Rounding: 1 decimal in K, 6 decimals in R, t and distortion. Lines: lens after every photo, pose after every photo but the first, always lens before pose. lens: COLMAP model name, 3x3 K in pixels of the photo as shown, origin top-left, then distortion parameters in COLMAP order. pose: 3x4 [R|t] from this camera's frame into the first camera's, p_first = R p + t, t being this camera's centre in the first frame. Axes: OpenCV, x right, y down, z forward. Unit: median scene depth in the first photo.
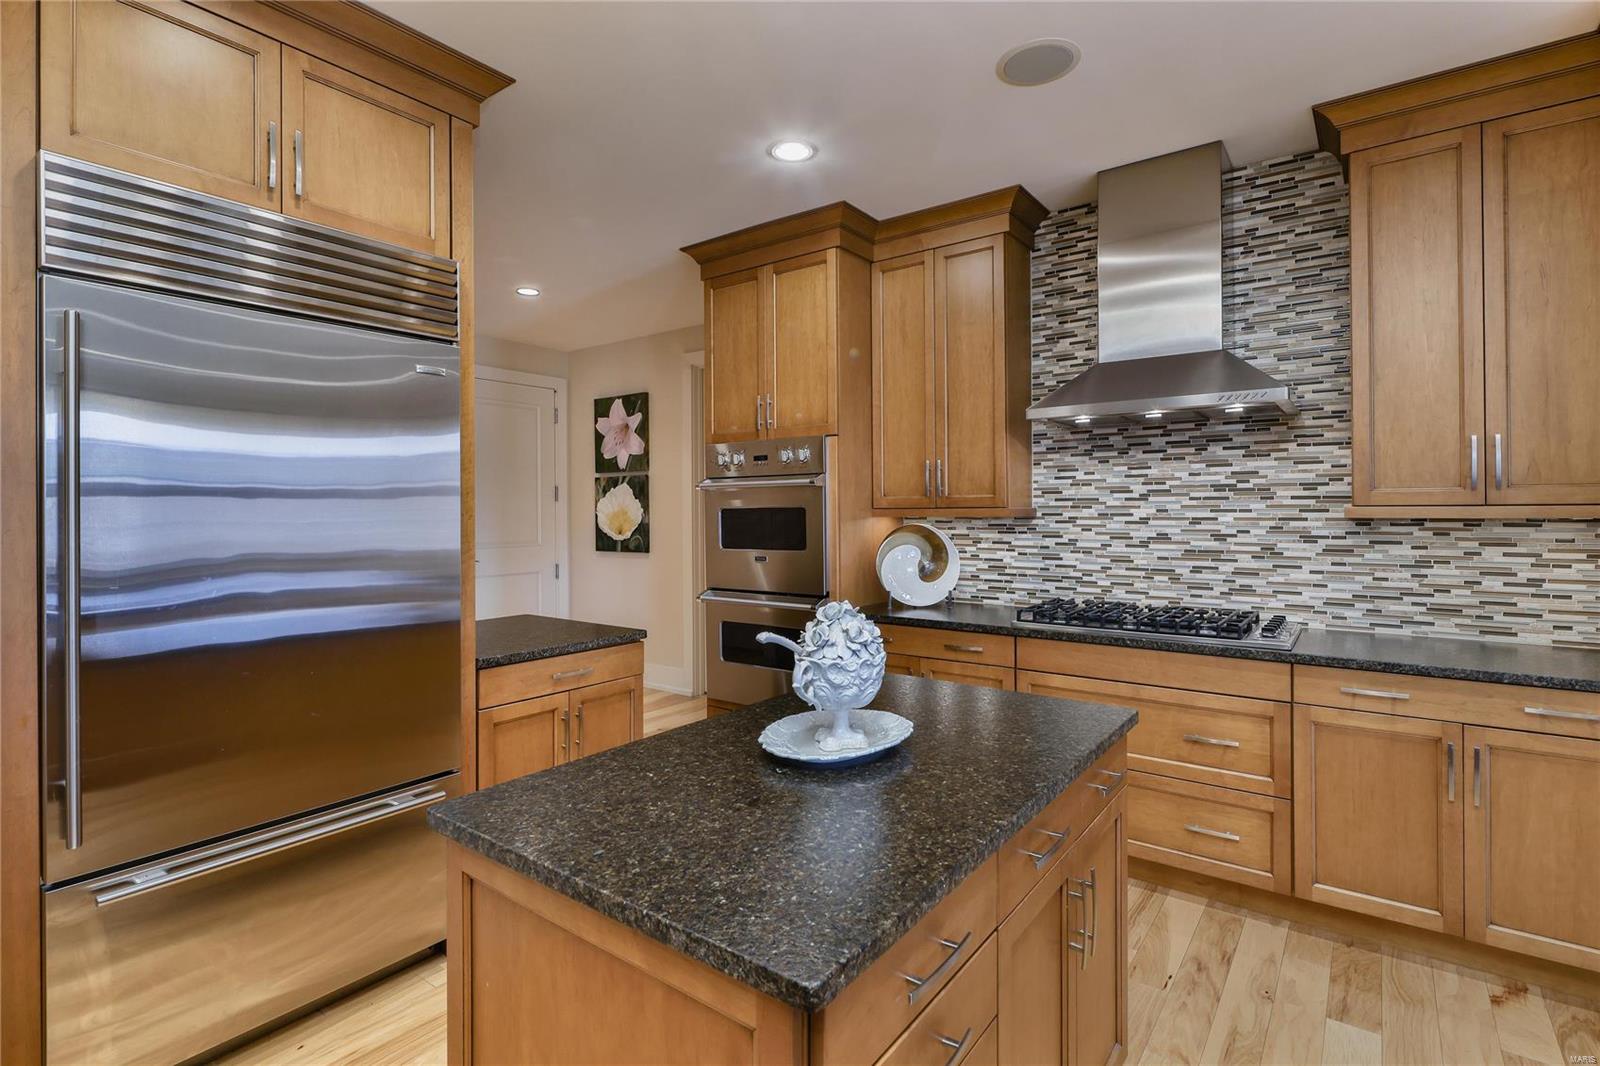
lens RADIAL K [[764.7, 0, 798.8], [0, 764.7, 511.2], [0, 0, 1]] dist [0.007120, -0.006077]
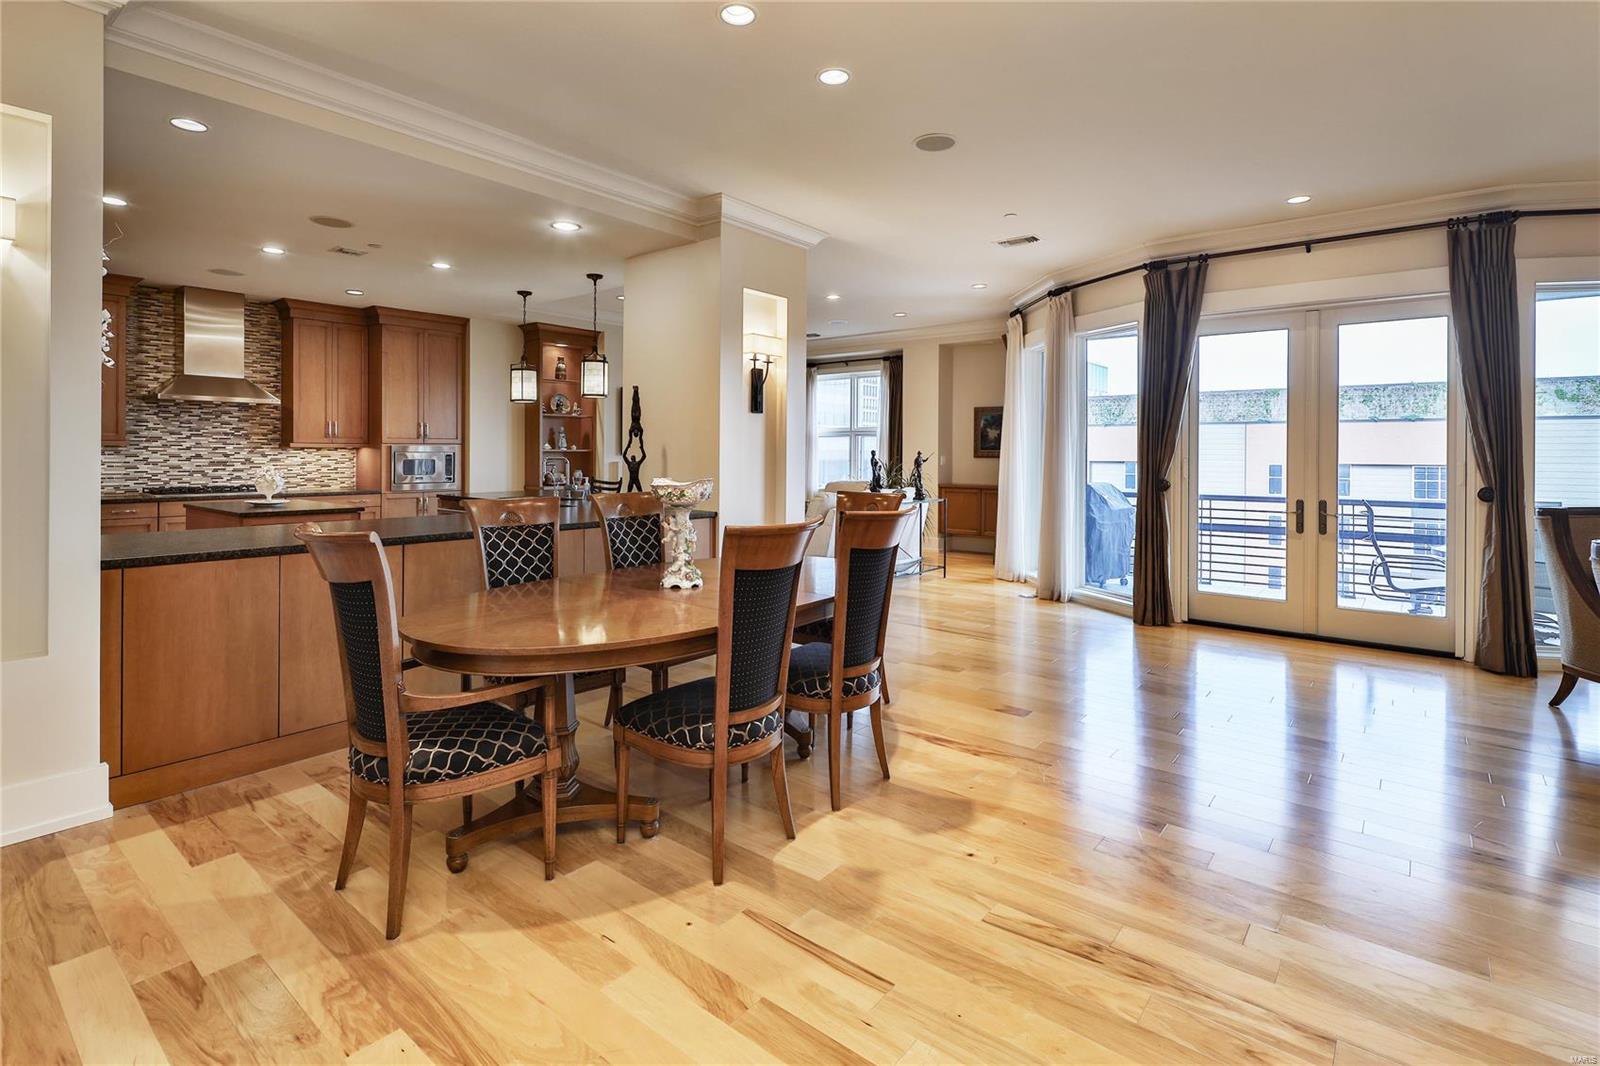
lens RADIAL K [[764.7, 0, 794.0], [0, 764.7, 454.3], [0, 0, 1]] dist [0.007120, -0.006077]
pose [[0.045994, 0.007504, 0.998914, -1.594737], [0.000629, 0.999971, -0.007540, 0.046738], [-0.998942, 0.000975, 0.045987, -0.770415]]
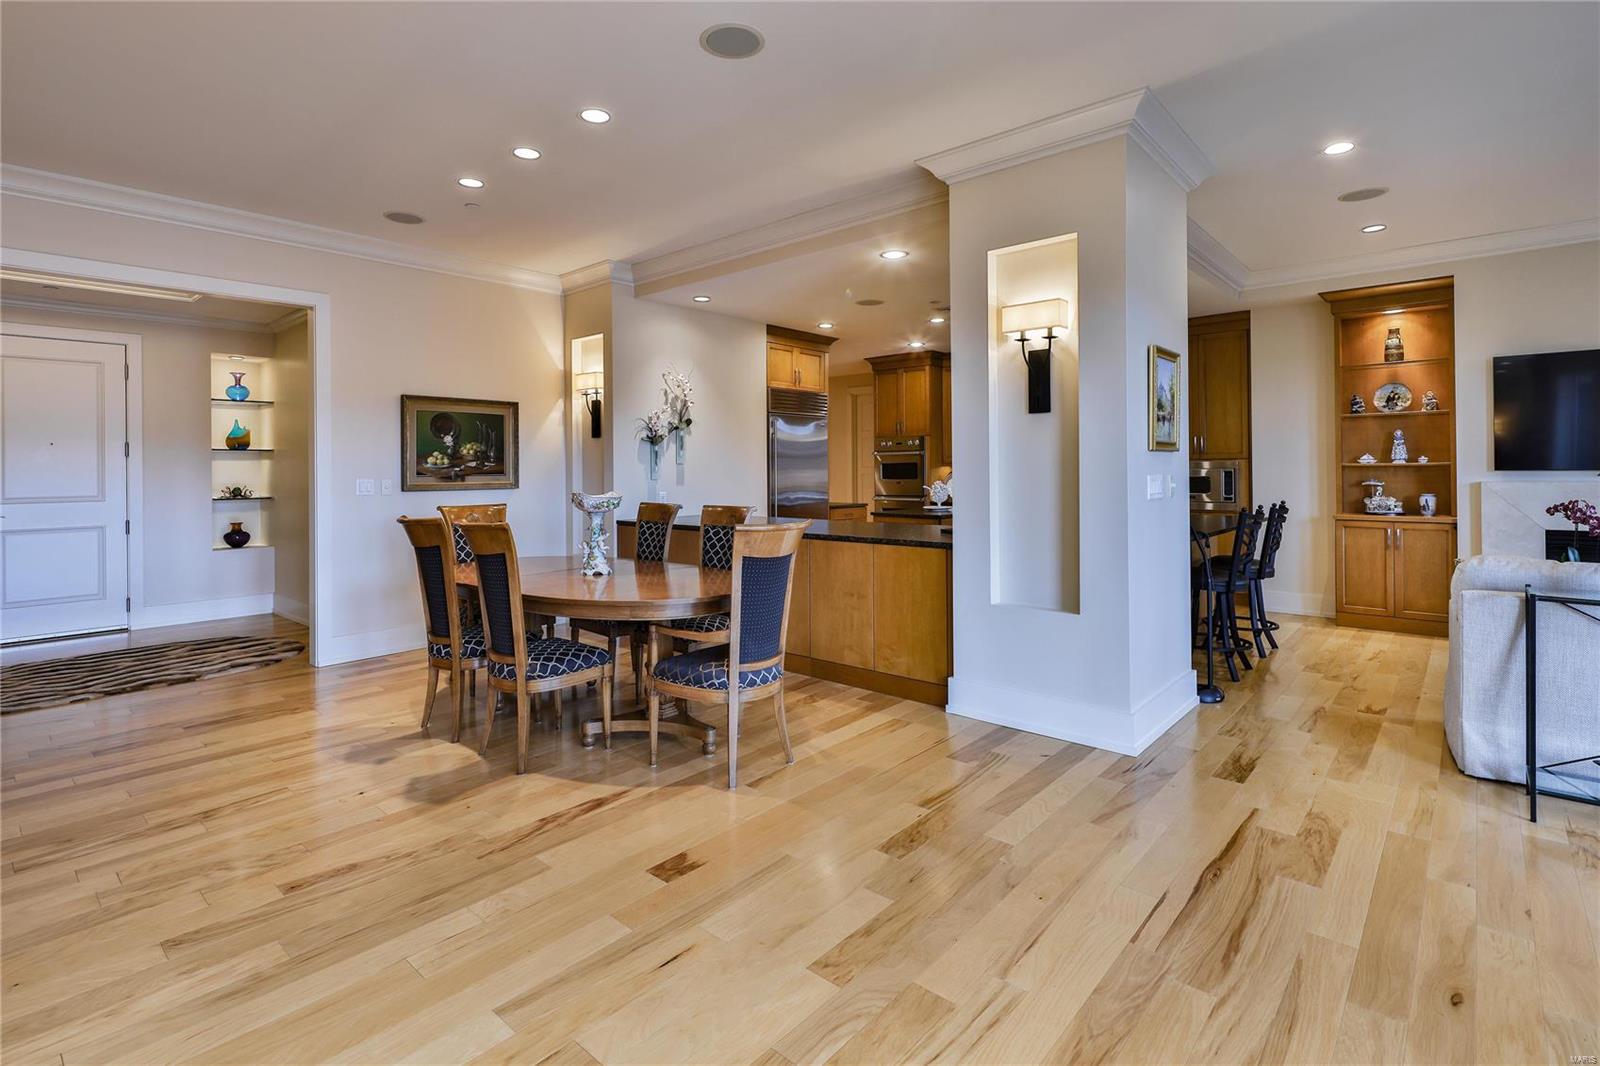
lens RADIAL K [[764.7, 0, 795.1], [0, 764.7, 467.0], [0, 0, 1]] dist [0.007120, -0.006077]
pose [[0.996141, 0.001946, -0.087751, -0.195450], [-0.002700, 0.999960, -0.008474, 0.038238], [0.087731, 0.008678, 0.996106, -1.823590]]
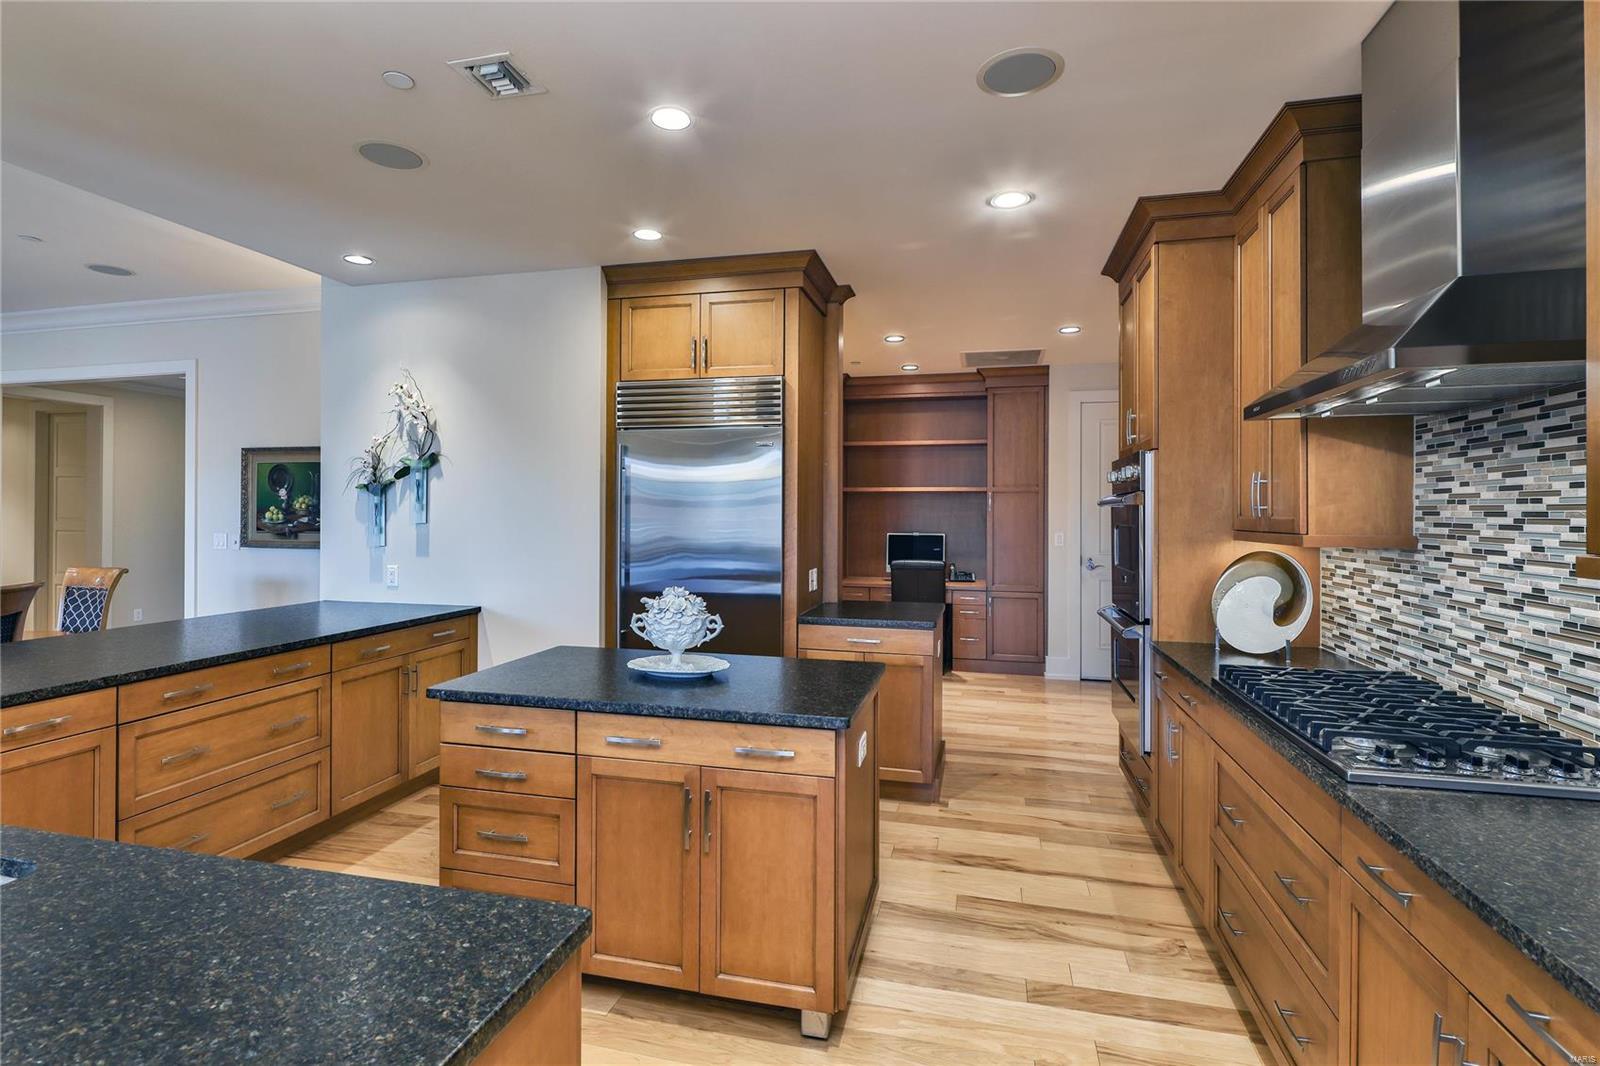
lens RADIAL K [[764.7, 0, 791.7], [0, 764.7, 508.0], [0, 0, 1]] dist [0.007120, -0.006077]
pose [[0.381454, 0.005731, -0.924370, 0.786347], [-0.015180, 0.999885, -0.000065, -0.022468], [0.924263, 0.014057, 0.381497, 0.264043]]
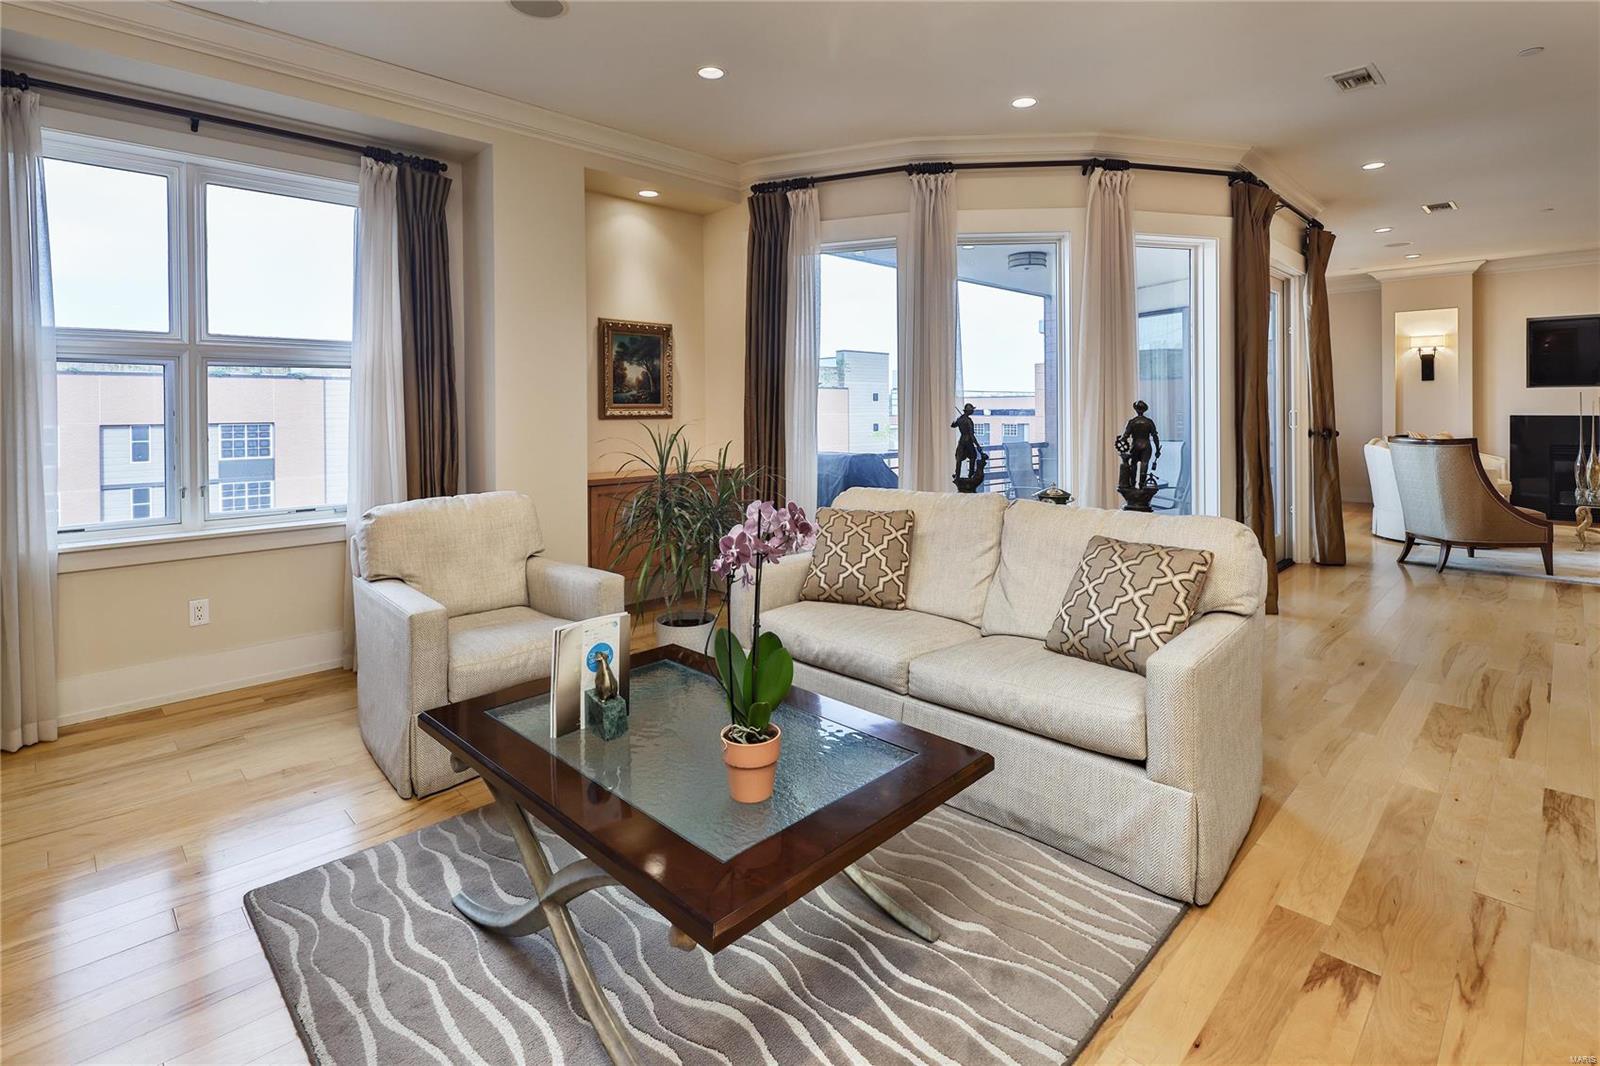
lens RADIAL K [[773.9, 0, 795.0], [0, 773.9, 401.0], [0, 0, 1]] dist [0.008087, -0.002612]
pose [[-0.988932, 0.019085, 0.147139, 0.926498], [0.018544, 0.999815, -0.005049, 0.014481], [-0.147208, -0.002264, -0.989103, 0.106506]]
